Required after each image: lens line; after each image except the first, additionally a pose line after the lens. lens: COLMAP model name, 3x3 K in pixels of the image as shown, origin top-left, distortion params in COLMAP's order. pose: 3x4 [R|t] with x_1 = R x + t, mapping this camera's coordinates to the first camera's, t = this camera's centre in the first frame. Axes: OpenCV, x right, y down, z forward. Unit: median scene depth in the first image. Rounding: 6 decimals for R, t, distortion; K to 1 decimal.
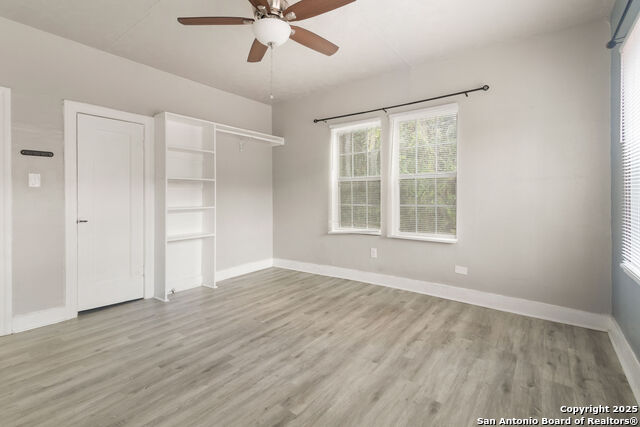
lens RADIAL K [[296.4, 0, 320.1], [0, 296.4, 205.2], [0, 0, 1]] dist [-0.001075, 0.000060]
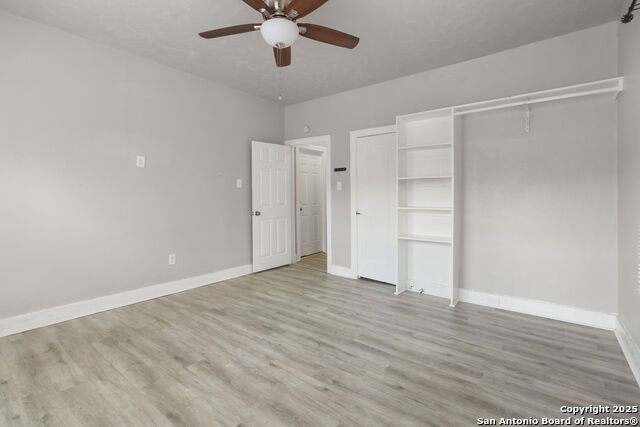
lens RADIAL K [[293.7, 0, 320.2], [0, 293.7, 209.0], [0, 0, 1]] dist [0.001211, -0.000367]
pose [[-0.009963, 0.046707, -0.998859, 0.737731], [-0.030016, 0.998444, 0.046987, -0.033994], [0.999500, 0.030450, -0.008546, 1.003791]]
